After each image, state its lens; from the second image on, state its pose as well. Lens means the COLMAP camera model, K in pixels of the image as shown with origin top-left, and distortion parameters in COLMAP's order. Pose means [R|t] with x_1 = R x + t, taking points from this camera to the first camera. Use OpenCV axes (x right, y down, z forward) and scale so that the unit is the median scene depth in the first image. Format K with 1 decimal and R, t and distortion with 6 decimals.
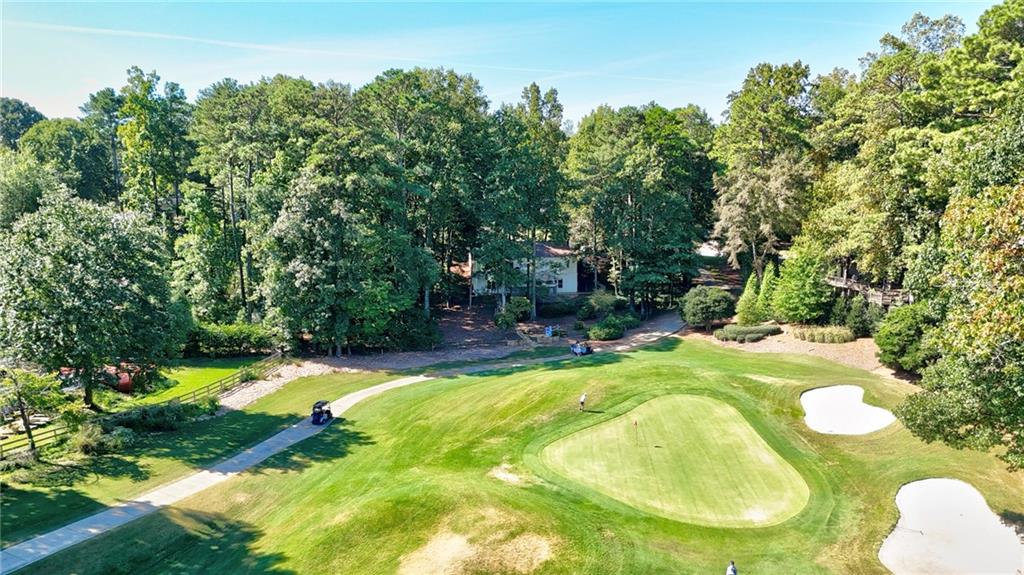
lens RADIAL K [[724.1, 0, 512.0], [0, 724.1, 287.5], [0, 0, 1]] dist [-0.000802, -0.000518]
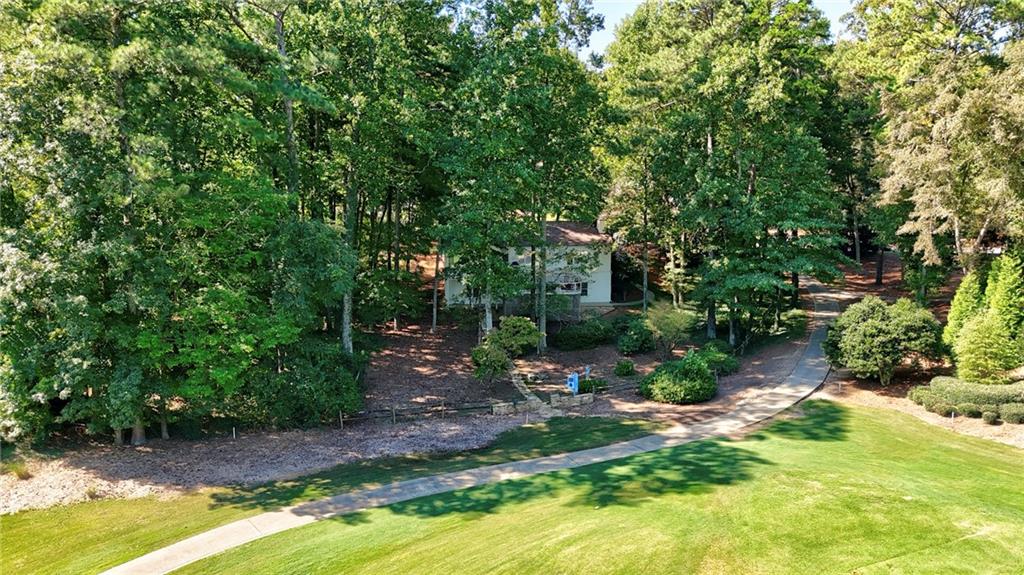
lens RADIAL K [[724.1, 0, 512.0], [0, 724.1, 287.5], [0, 0, 1]] dist [-0.000802, -0.000518]
pose [[0.999993, 0.003454, -0.001577, 0.006831], [-0.003450, 0.999991, 0.002304, -0.009045], [0.001585, -0.002299, 0.999996, 0.452407]]
